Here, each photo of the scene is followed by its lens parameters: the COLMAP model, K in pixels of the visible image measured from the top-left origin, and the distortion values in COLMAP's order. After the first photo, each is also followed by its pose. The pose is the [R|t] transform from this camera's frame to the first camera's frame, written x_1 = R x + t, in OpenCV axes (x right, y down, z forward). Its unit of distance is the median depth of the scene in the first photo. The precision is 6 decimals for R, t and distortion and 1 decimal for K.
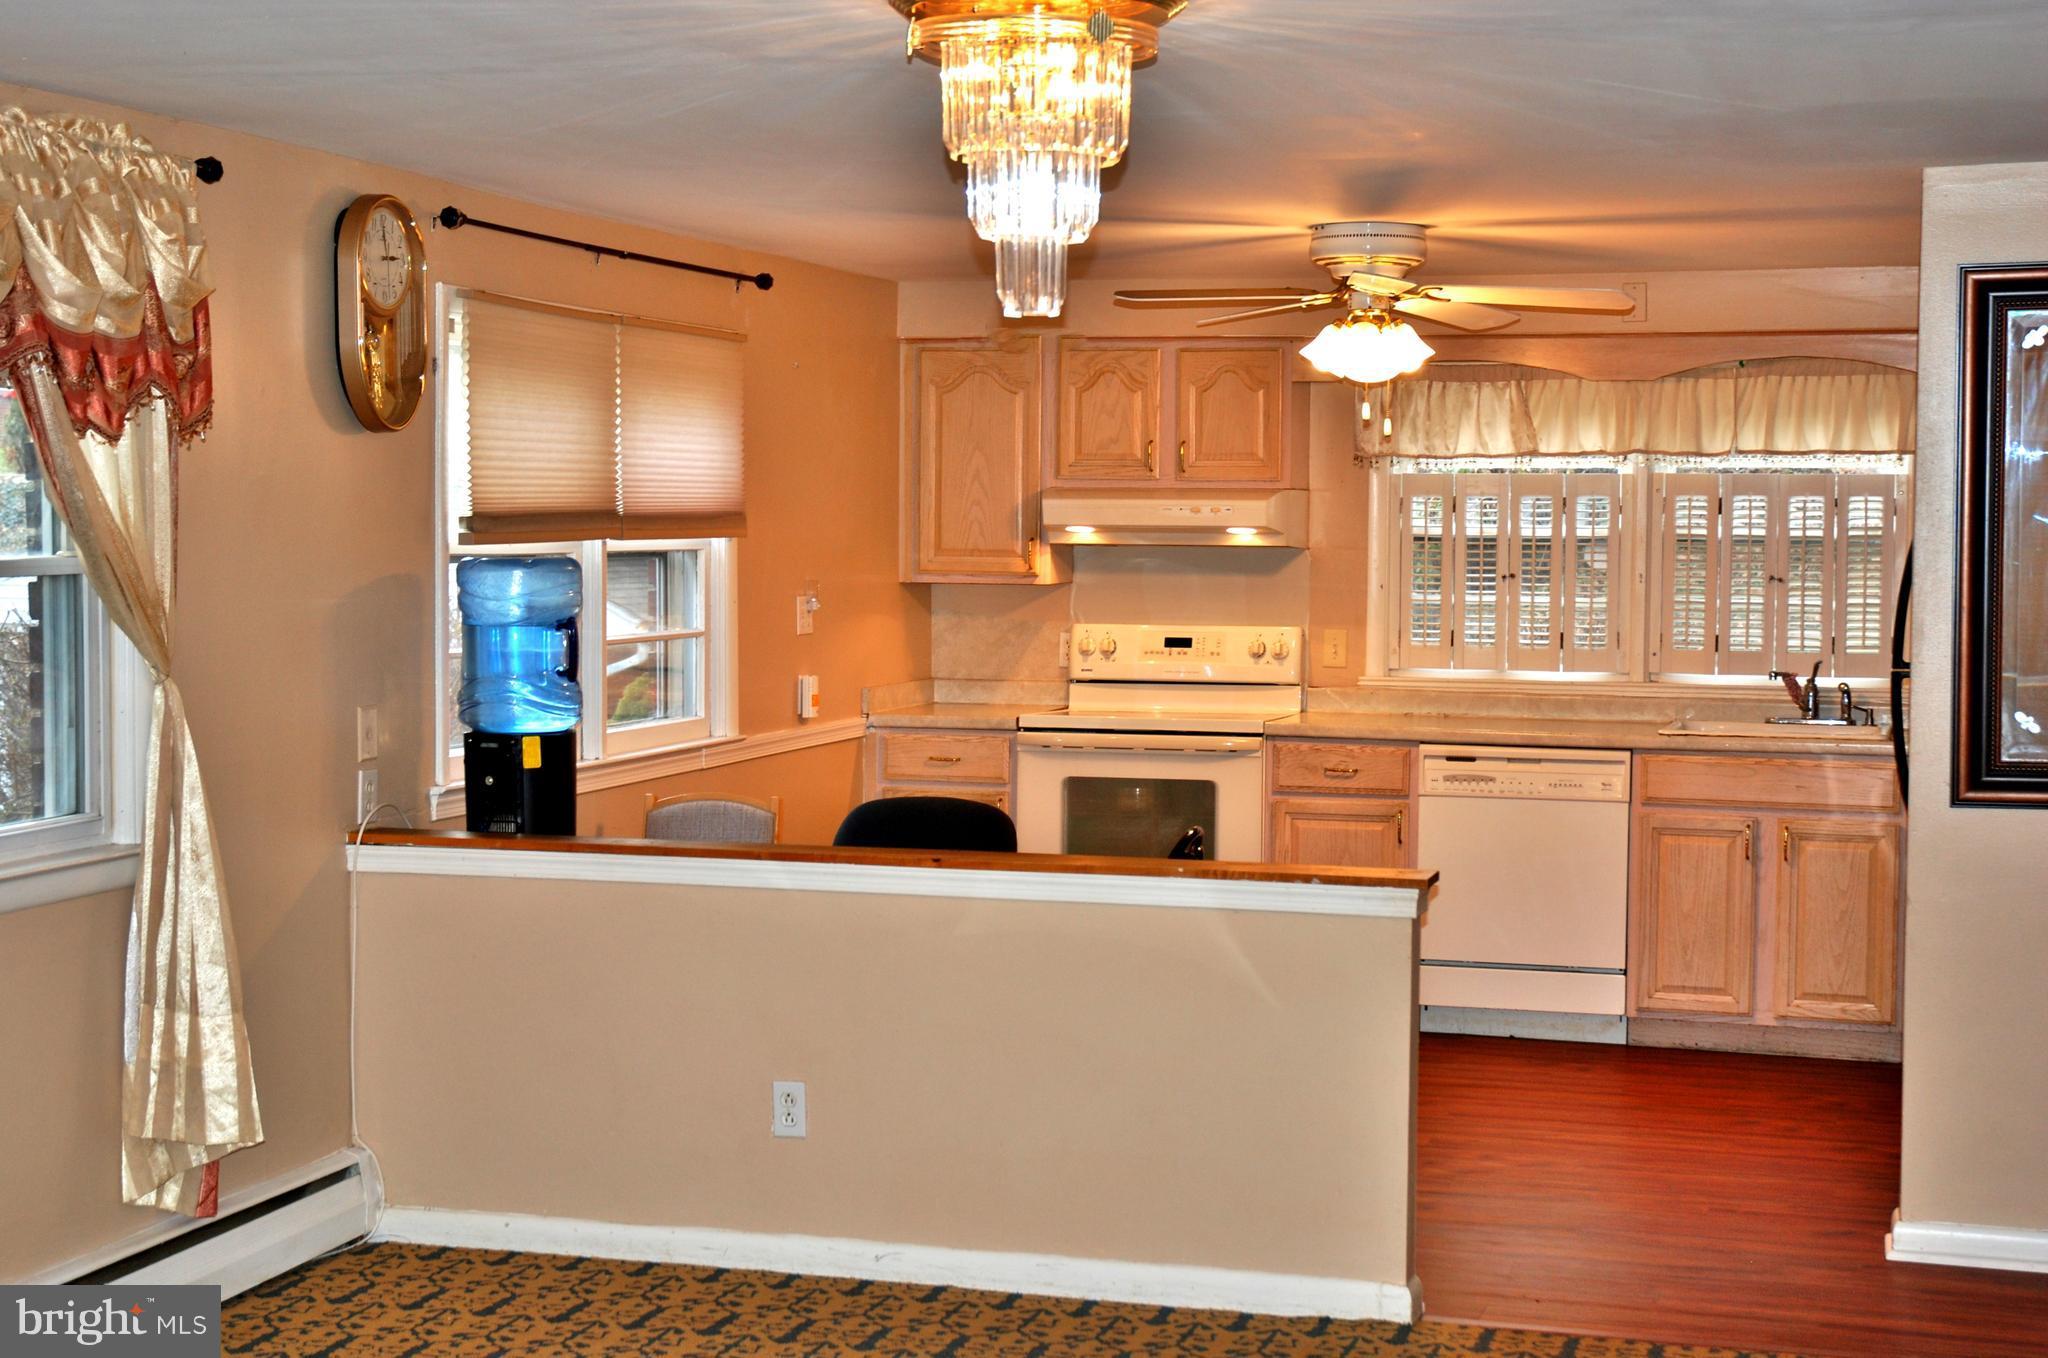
lens RADIAL K [[2973.3, 0, 1024.0], [0, 2973.3, 679.0], [0, 0, 1]] dist [-0.027814, 0.606812]
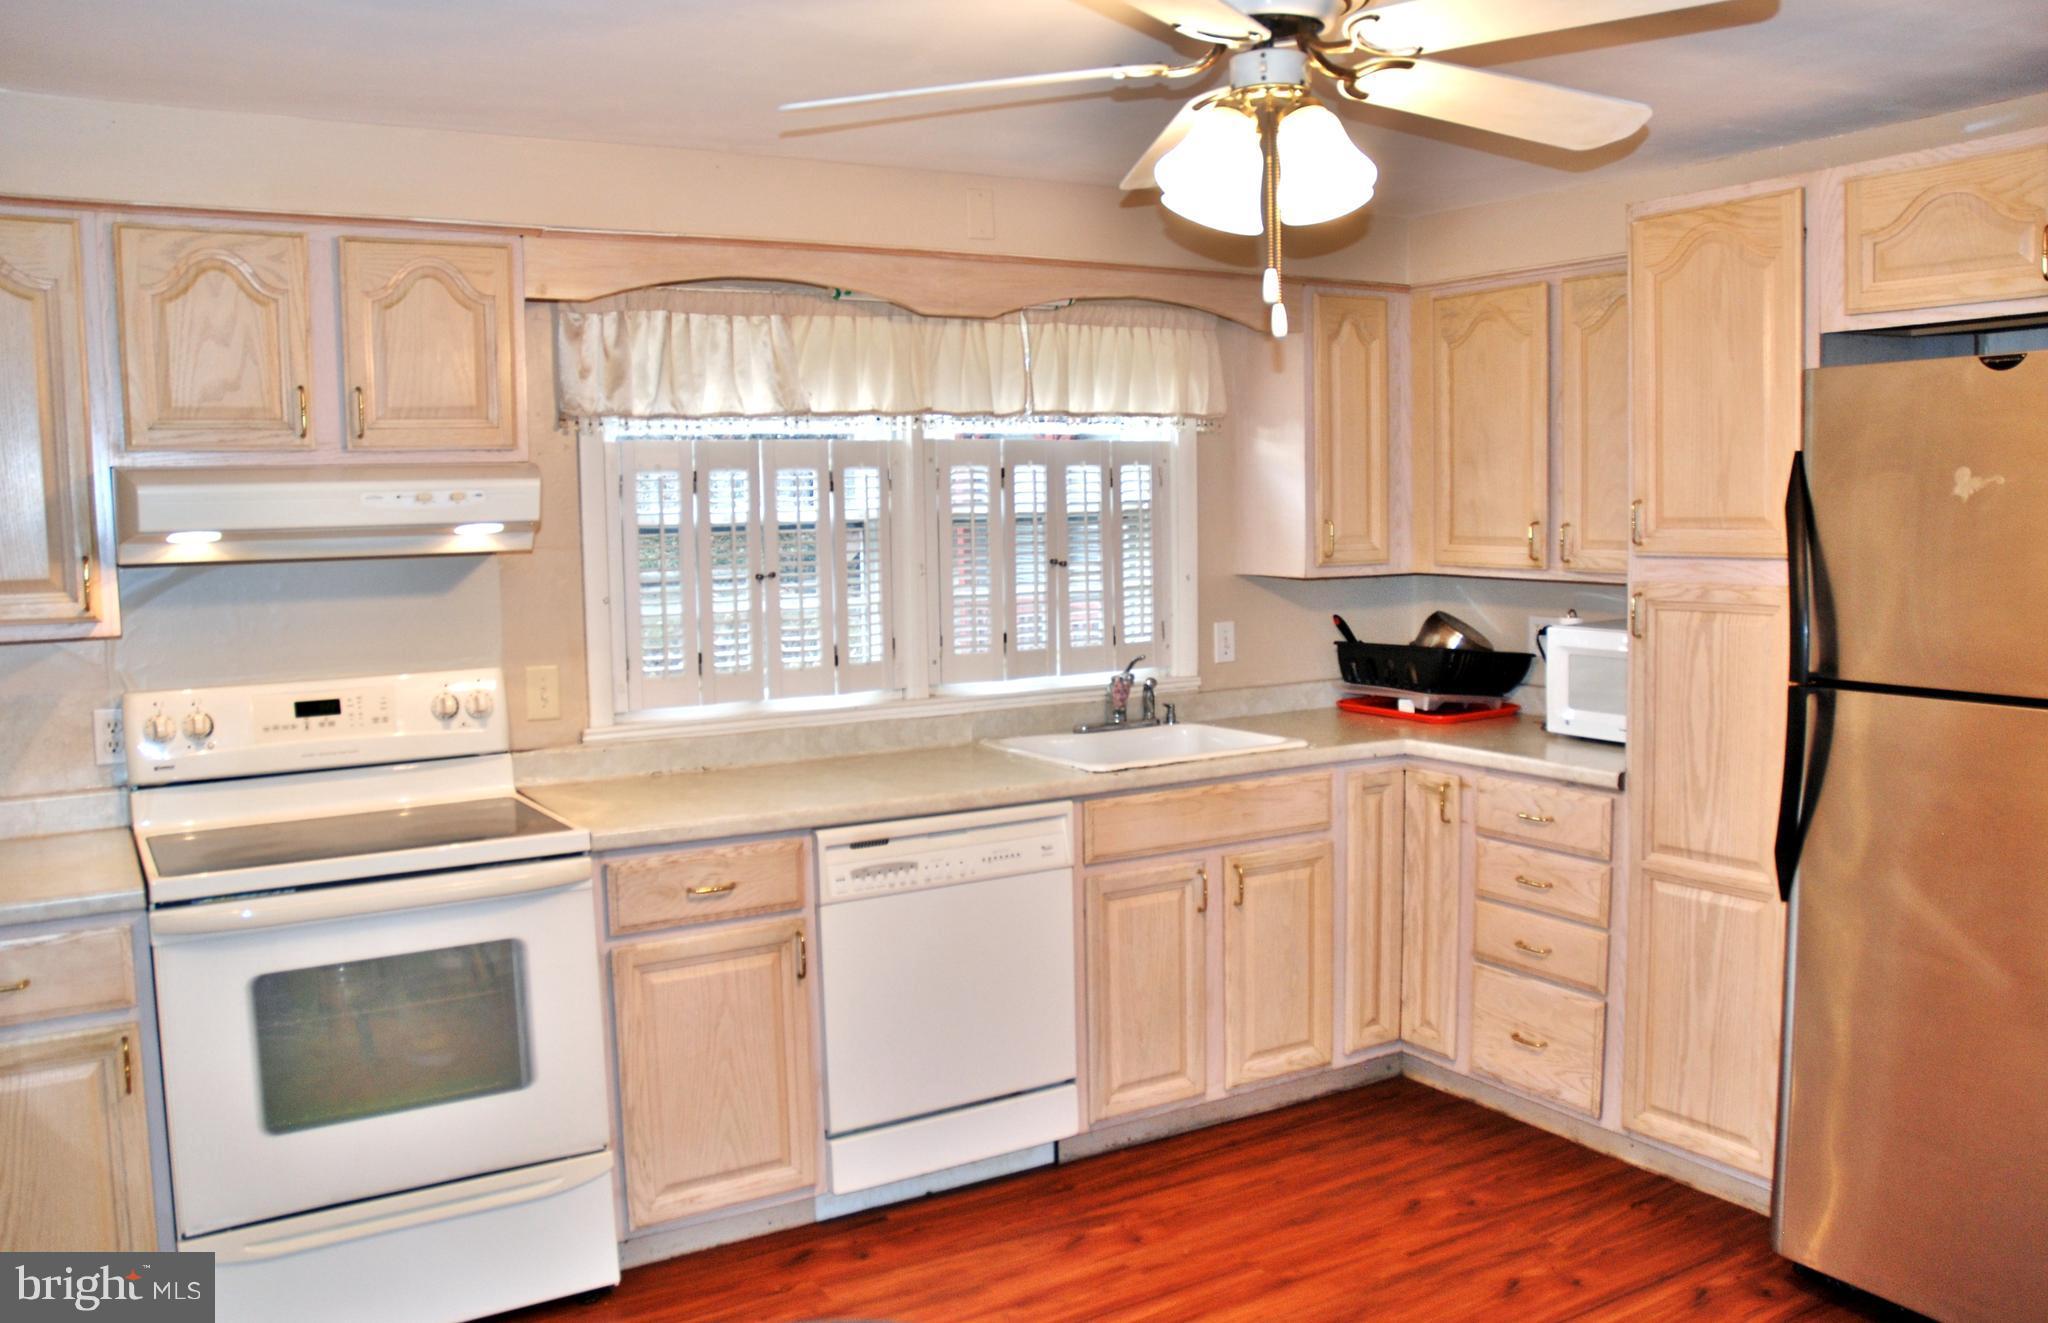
lens RADIAL K [[1646.4, 0, 1024.0], [0, 1646.4, 661.5], [0, 0, 1]] dist [-0.167854, 0.152392]
pose [[0.673535, -0.091652, 0.733451, -0.126591], [0.064186, 0.995787, 0.065490, -0.045371], [-0.736363, 0.002967, 0.676580, 0.842149]]
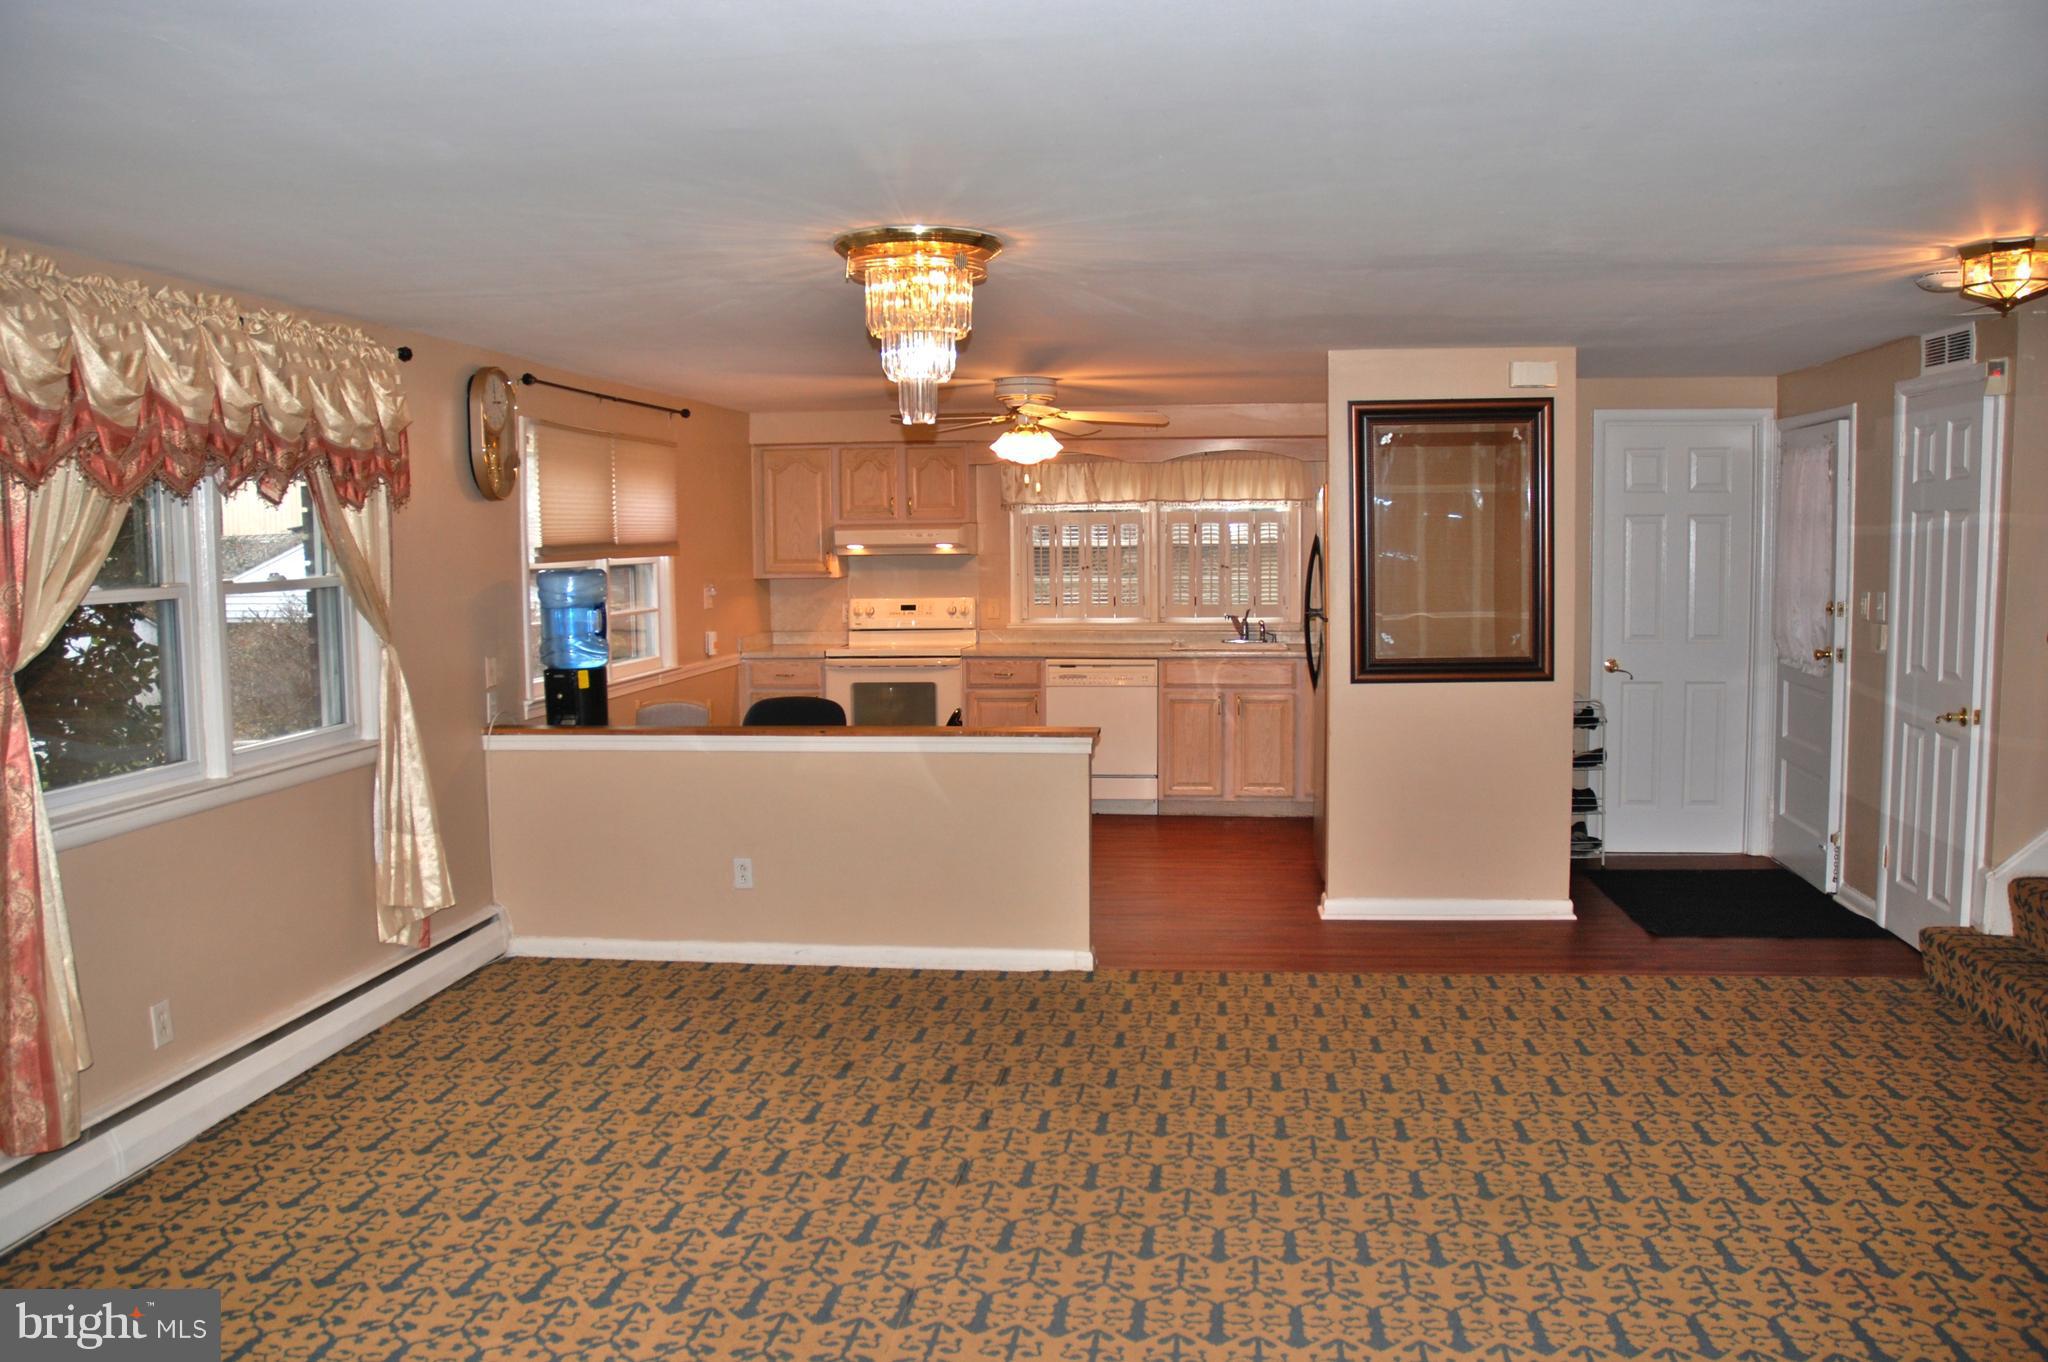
lens RADIAL K [[1579.2, 0, 1024.0], [0, 1579.2, 681.0], [0, 0, 1]] dist [-0.174850, 0.154531]
pose [[0.985516, -0.033100, 0.166319, -0.053116], [0.027301, 0.998941, 0.037035, -0.001489], [-0.167369, -0.031958, 0.985376, 0.034843]]
